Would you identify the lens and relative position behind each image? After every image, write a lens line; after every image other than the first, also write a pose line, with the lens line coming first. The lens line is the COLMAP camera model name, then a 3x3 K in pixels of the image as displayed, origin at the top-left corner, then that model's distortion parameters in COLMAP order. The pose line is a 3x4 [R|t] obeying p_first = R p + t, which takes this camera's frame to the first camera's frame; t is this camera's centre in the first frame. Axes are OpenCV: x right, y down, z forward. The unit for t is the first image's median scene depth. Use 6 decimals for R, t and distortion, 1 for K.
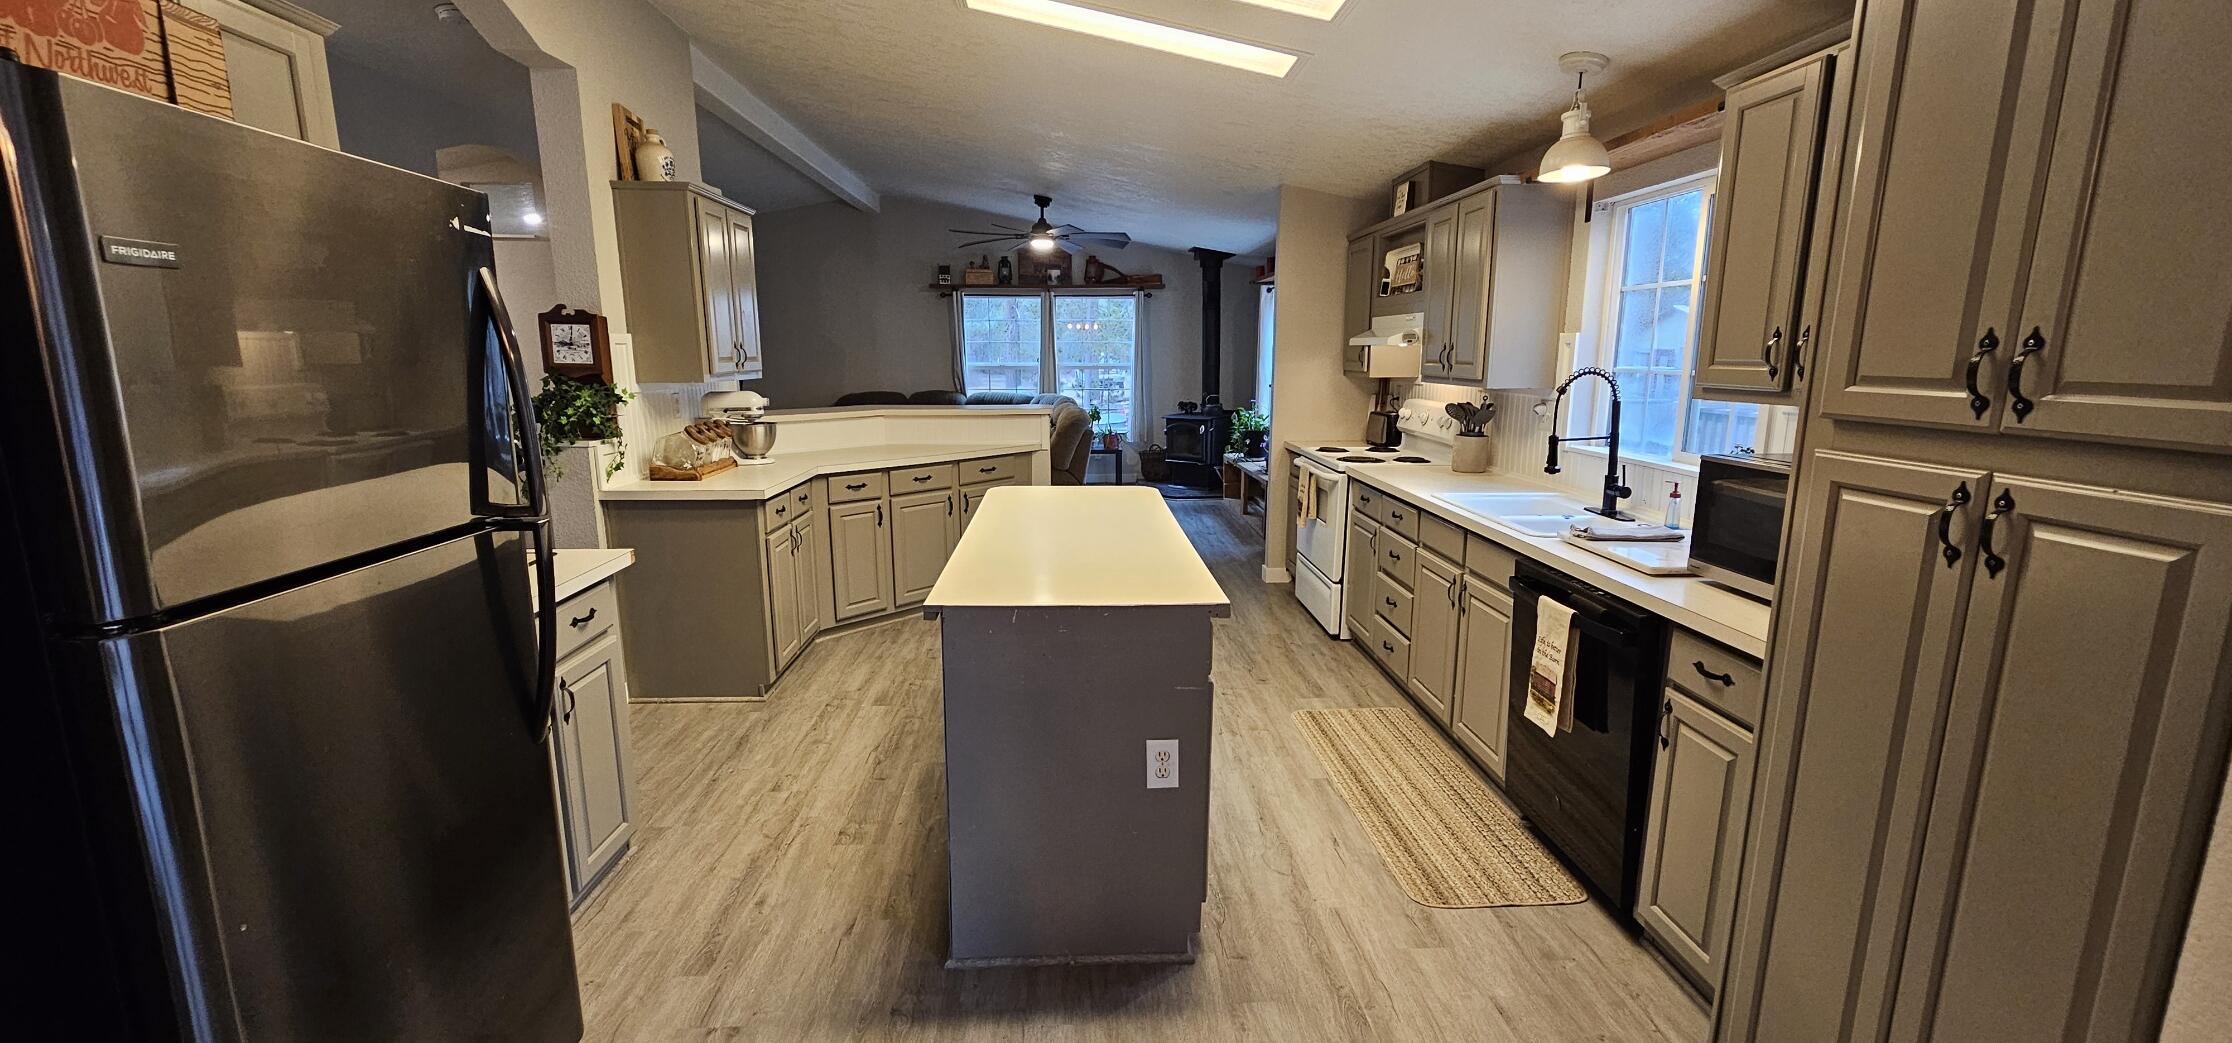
lens RADIAL K [[910.2, 0, 1116.0], [0, 910.2, 521.5], [0, 0, 1]] dist [-0.000183, 0.000084]
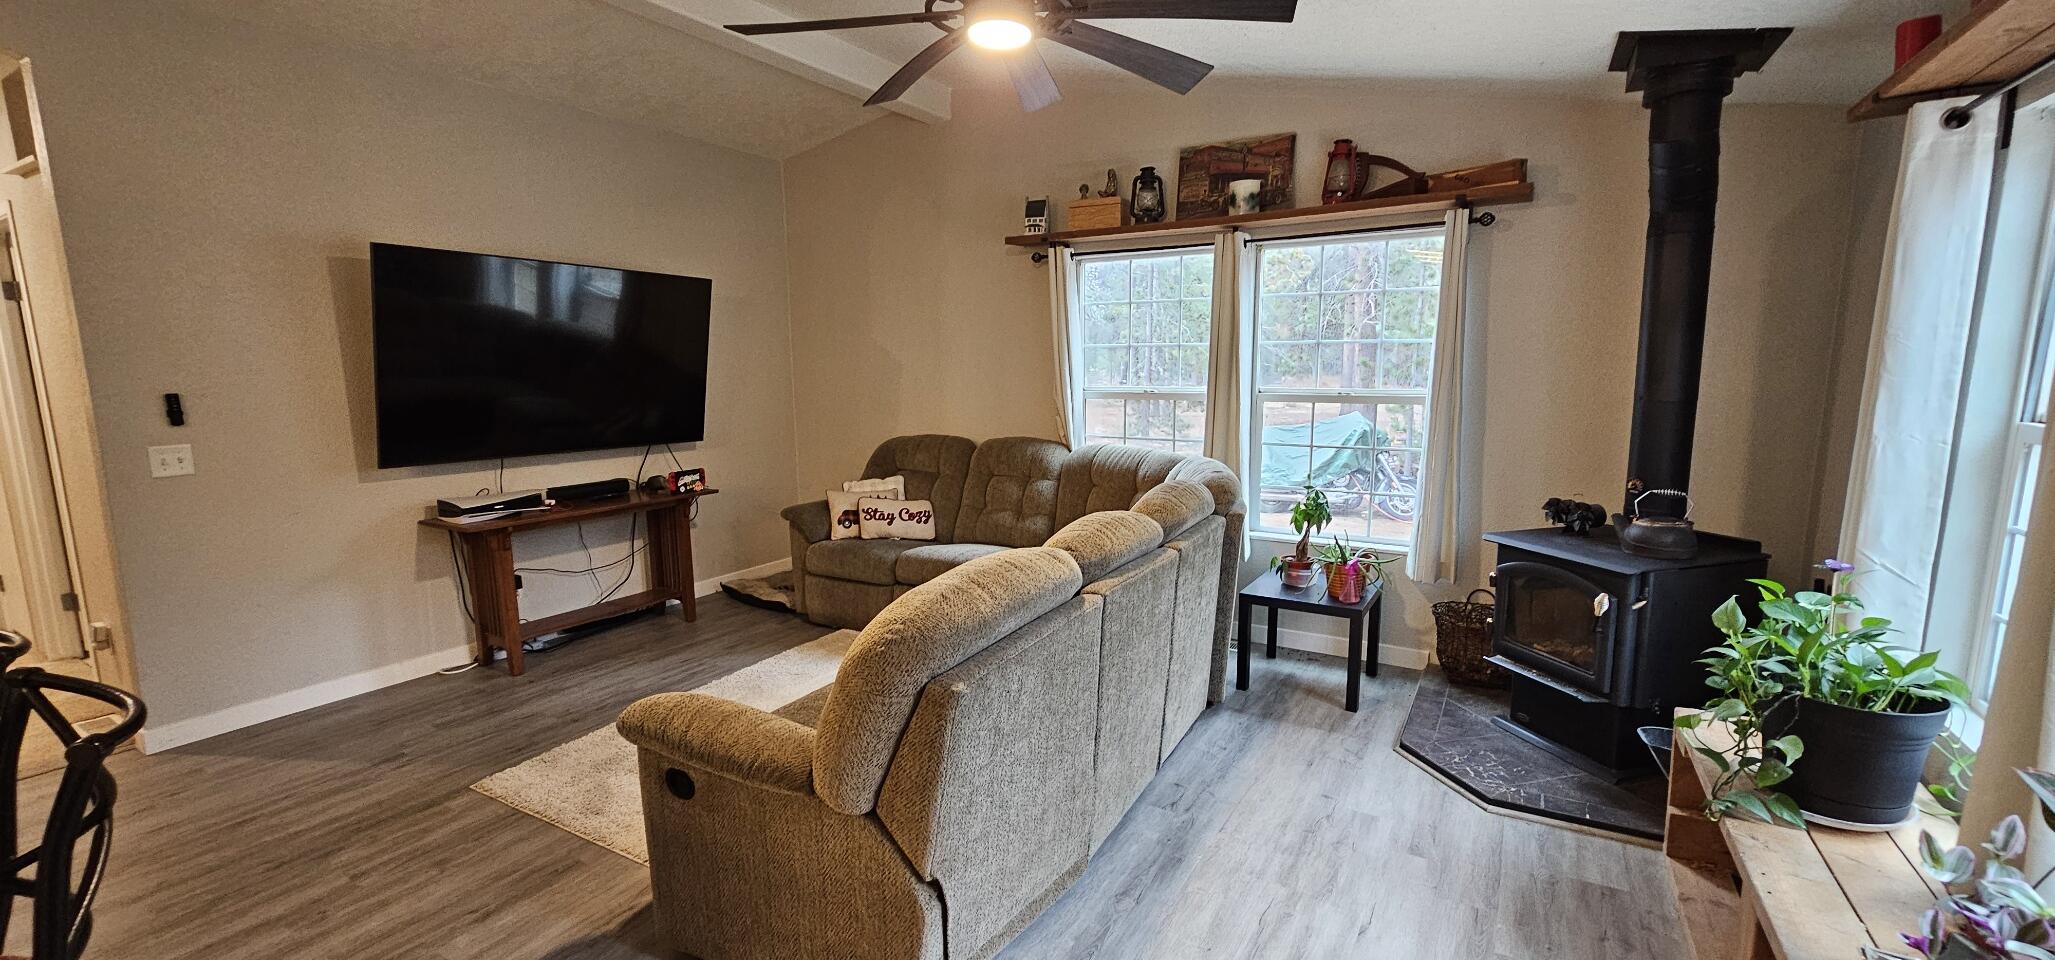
lens RADIAL K [[840.0, 0, 1027.5], [0, 840.0, 480.0], [0, 0, 1]] dist [-0.000247, -0.000042]
pose [[0.826140, 0.074419, -0.558528, 0.227704], [-0.093289, 0.995625, -0.005330, -0.318577], [0.555688, 0.056508, 0.829468, 1.630036]]
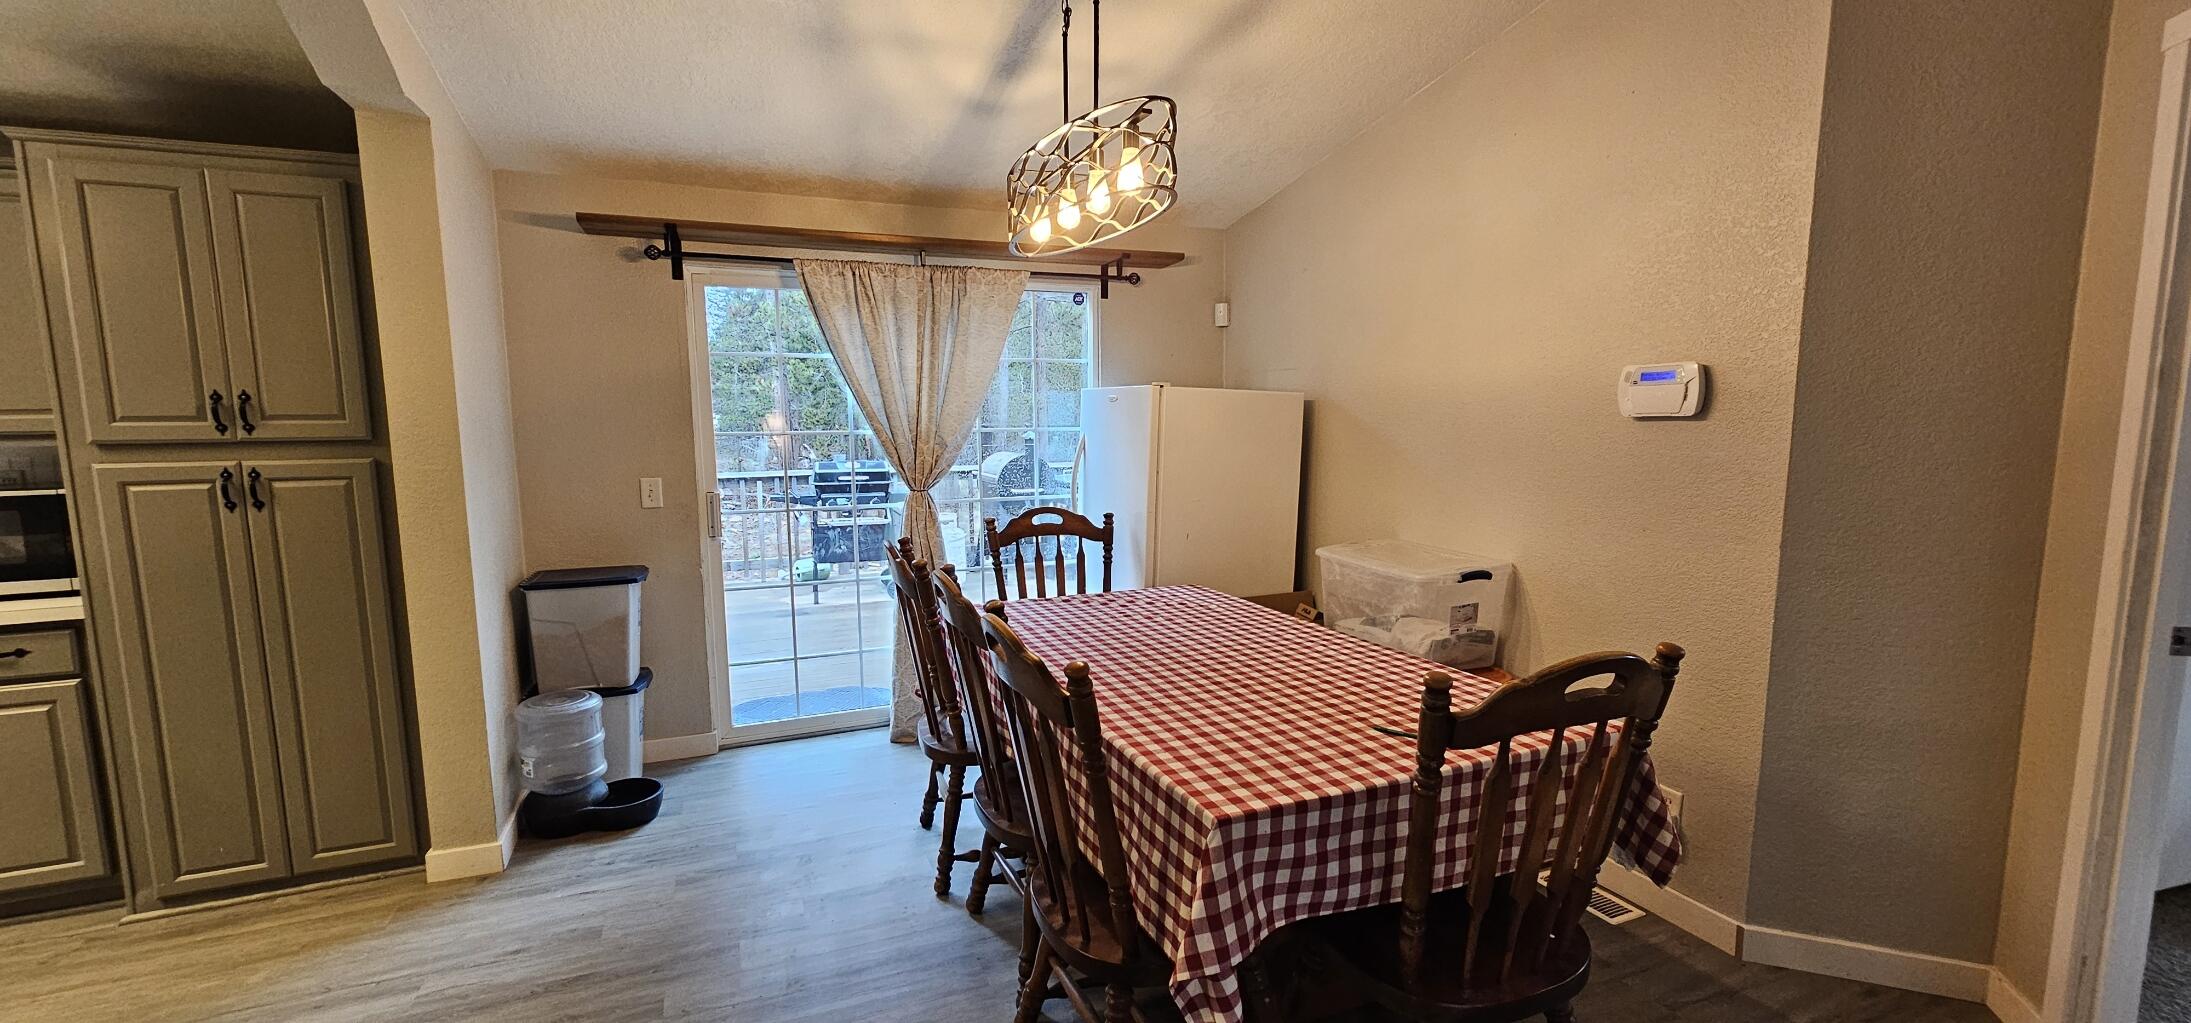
lens RADIAL K [[859.8, 0, 1095.5], [0, 859.8, 511.5], [0, 0, 1]] dist [-0.006758, 0.000038]
pose [[-0.360073, -0.114397, 0.925884, -0.520643], [0.177720, 0.965868, 0.188452, 0.012012], [-0.915840, 0.232404, -0.327452, -0.030526]]
